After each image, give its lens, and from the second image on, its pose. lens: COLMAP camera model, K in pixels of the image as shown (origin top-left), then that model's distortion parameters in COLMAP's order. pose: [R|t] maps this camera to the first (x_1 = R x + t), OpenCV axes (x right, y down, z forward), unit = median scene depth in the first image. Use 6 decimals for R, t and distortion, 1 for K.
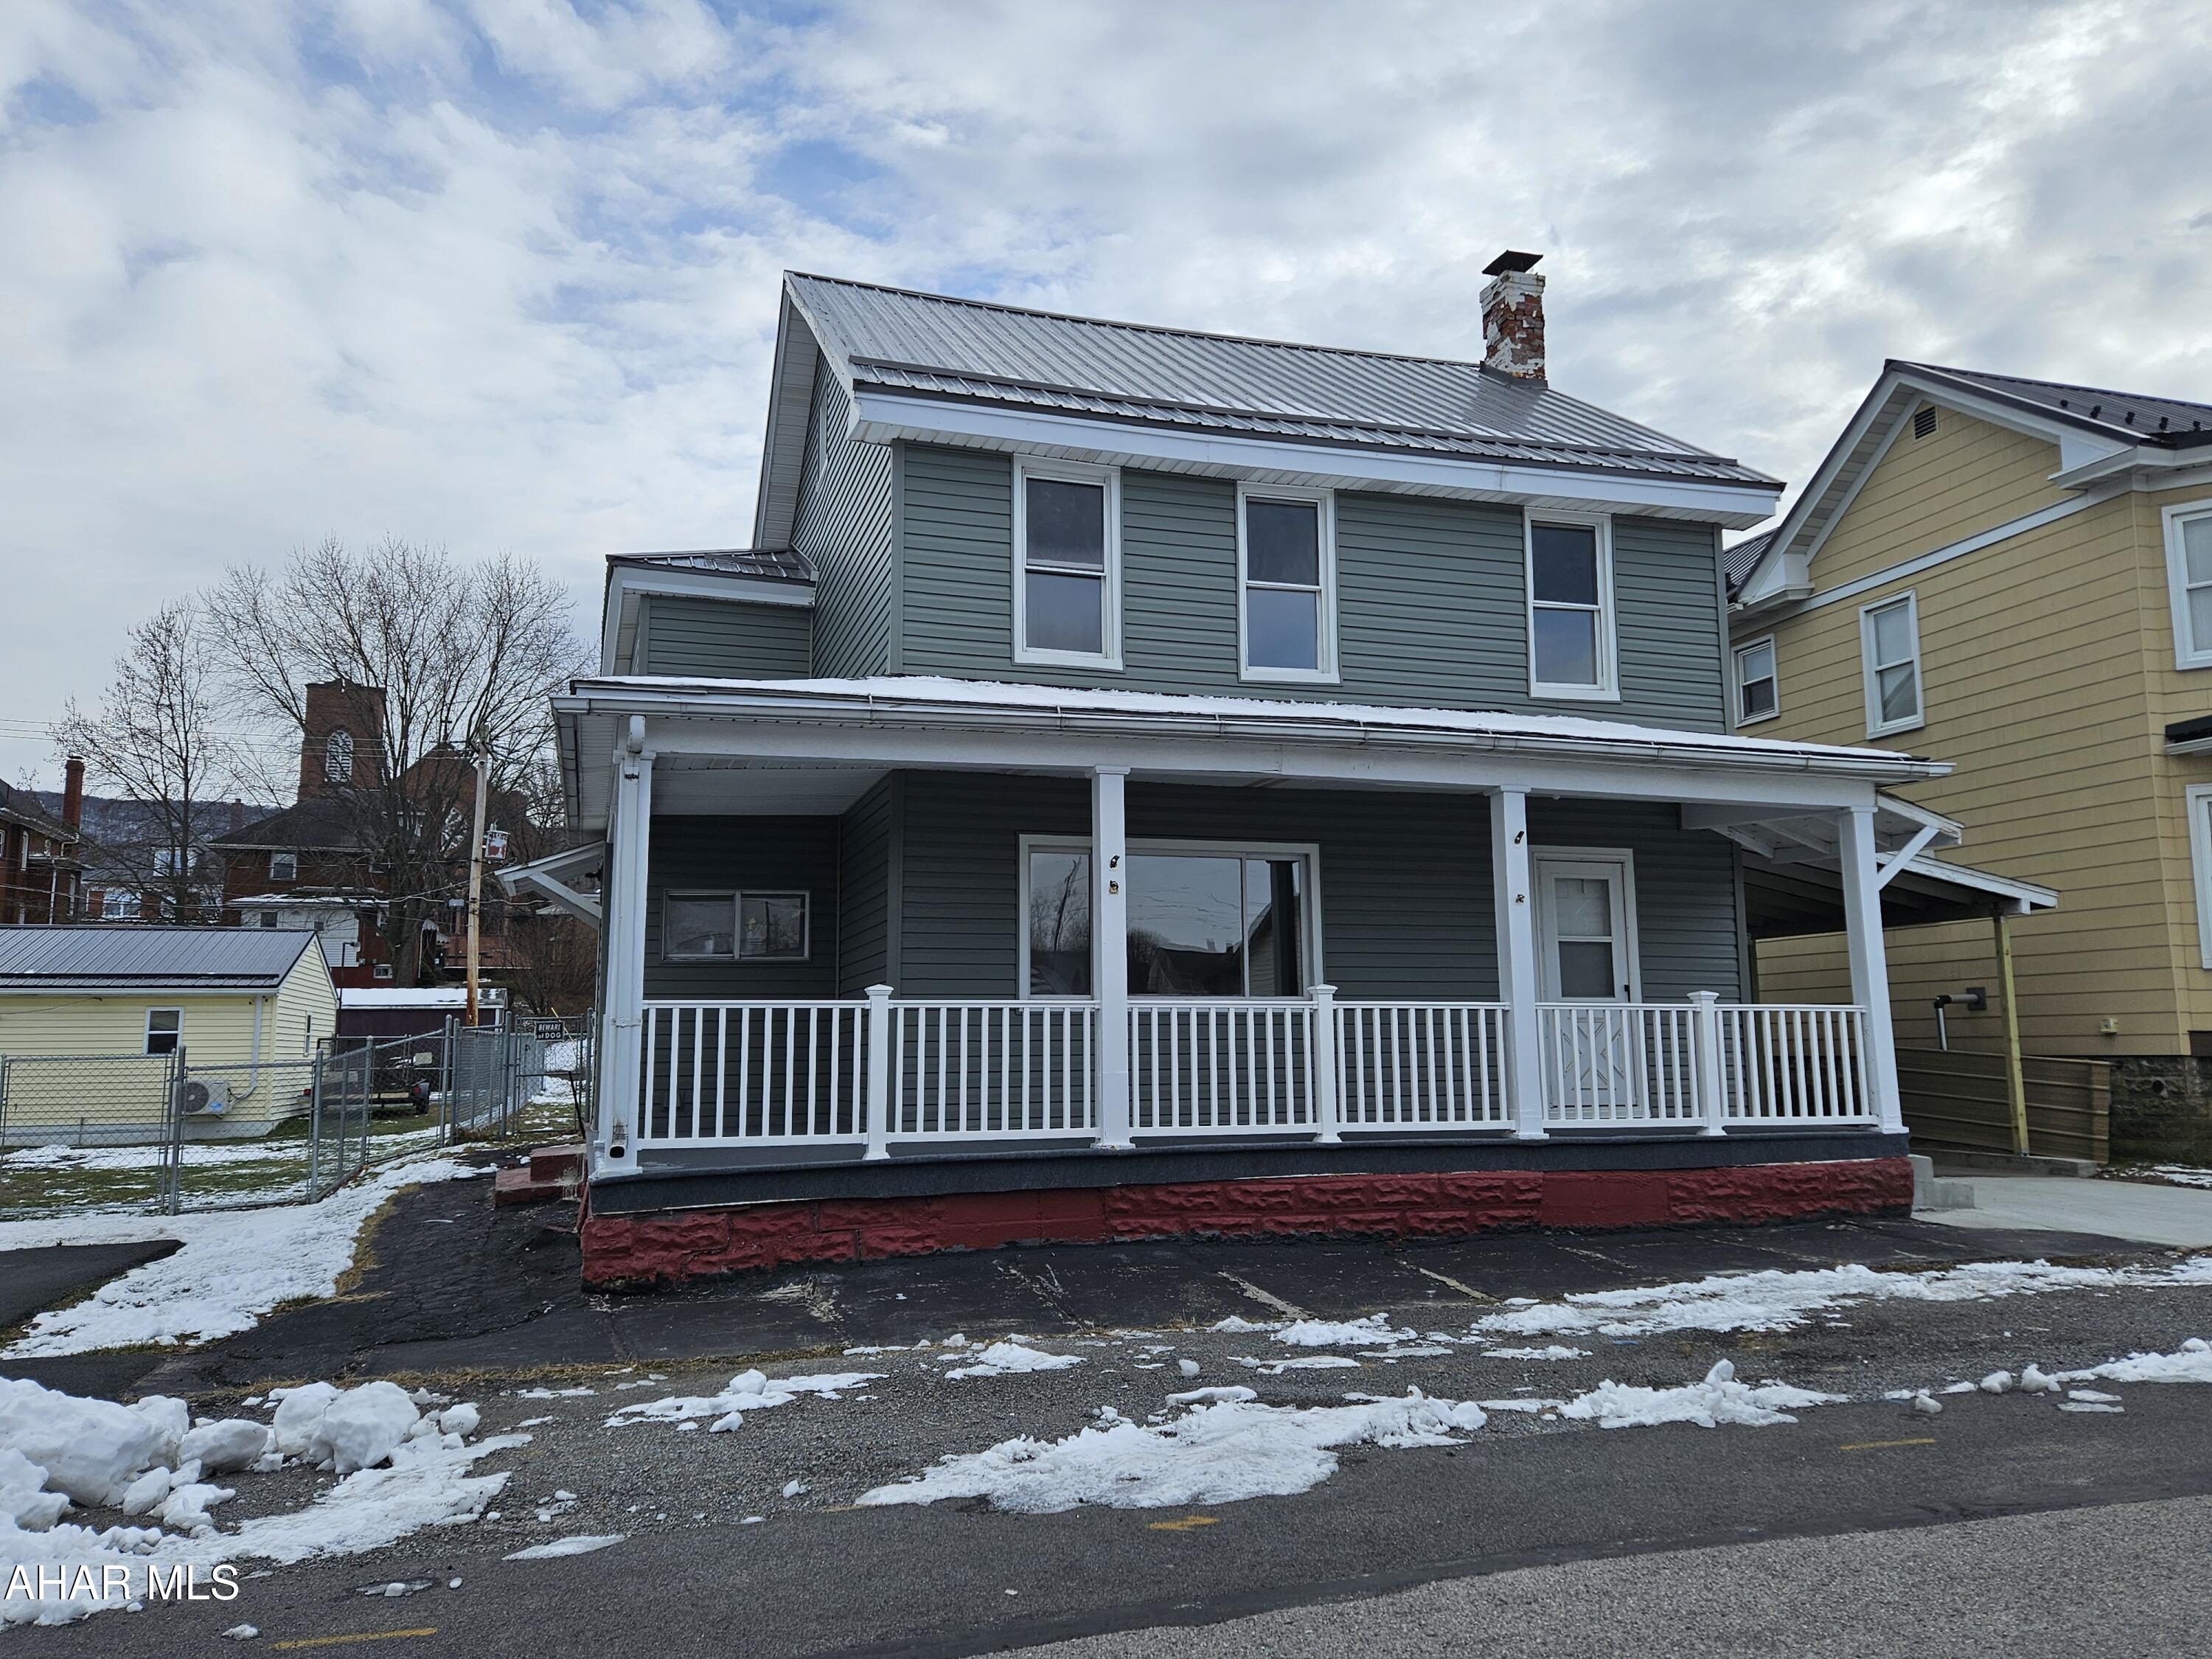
lens RADIAL K [[1608.2, 0, 1106.0], [0, 1608.2, 829.5], [0, 0, 1]] dist [0.074616, -0.109928]
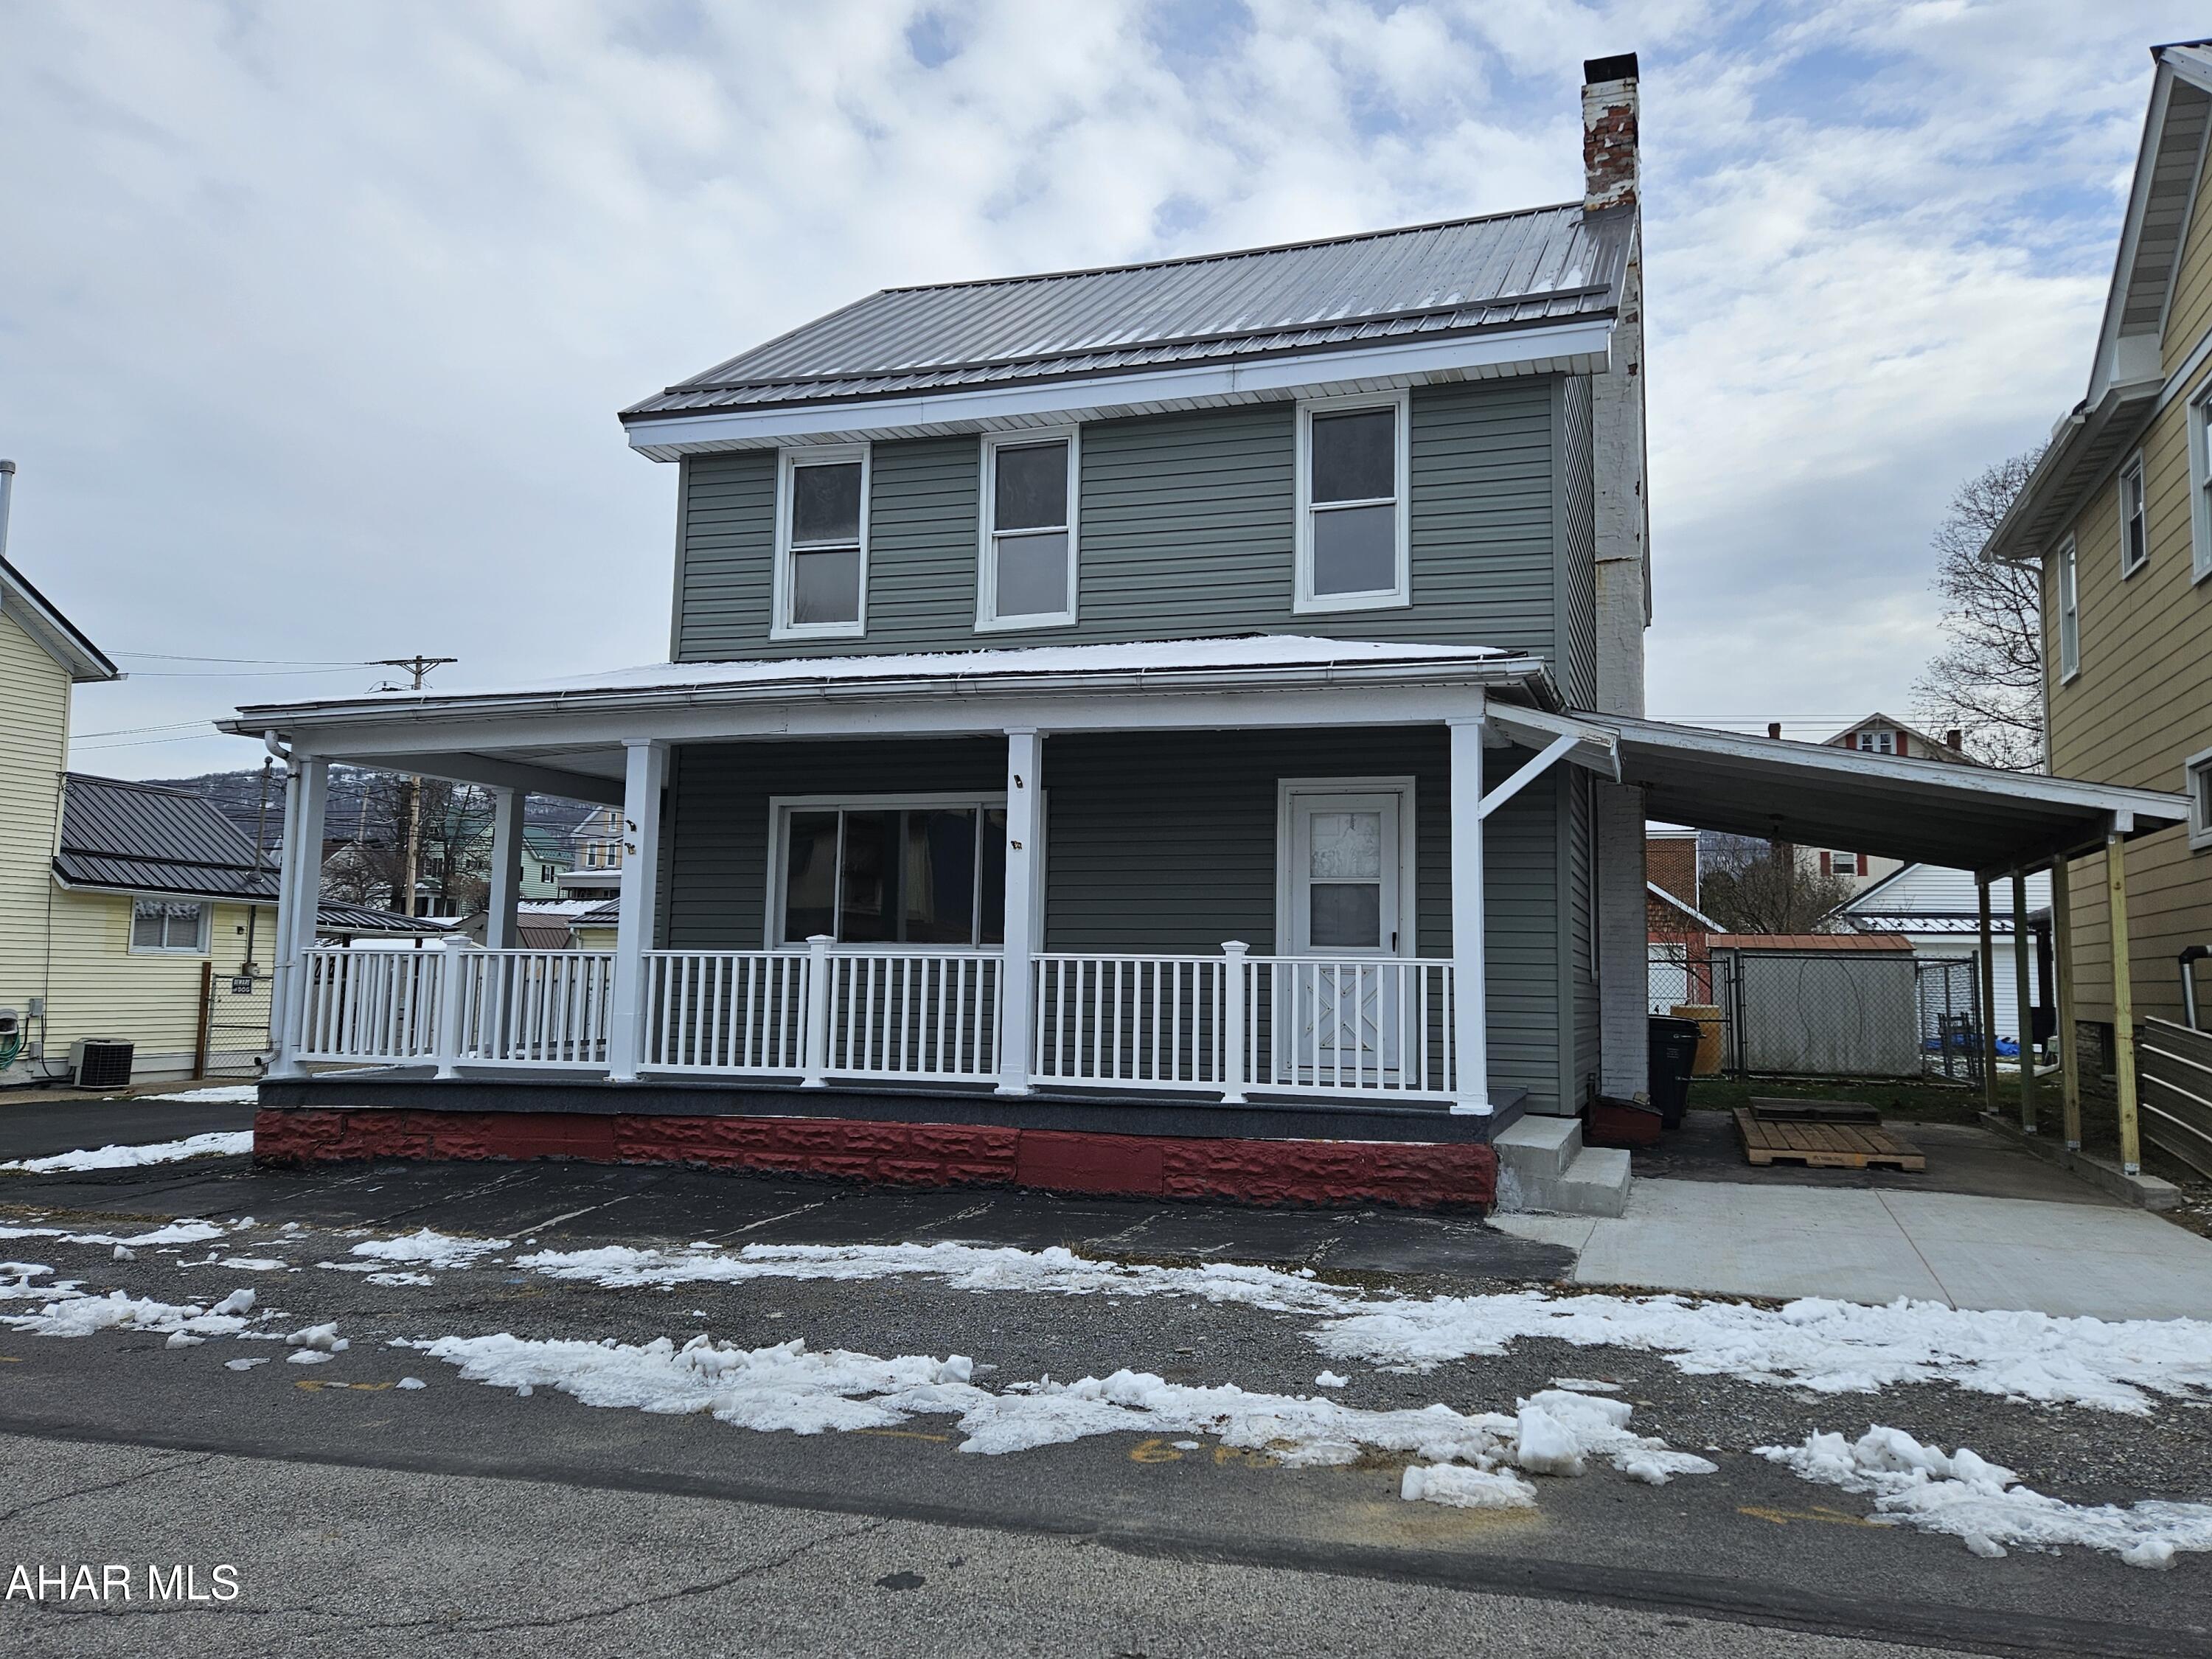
lens RADIAL K [[1663.4, 0, 1106.0], [0, 1663.4, 829.5], [0, 0, 1]] dist [0.076315, -0.124273]
pose [[0.818937, -0.037793, -0.572638, 0.889672], [0.053565, 0.998507, 0.010704, 0.026648], [0.571378, -0.039439, 0.819739, 0.228798]]
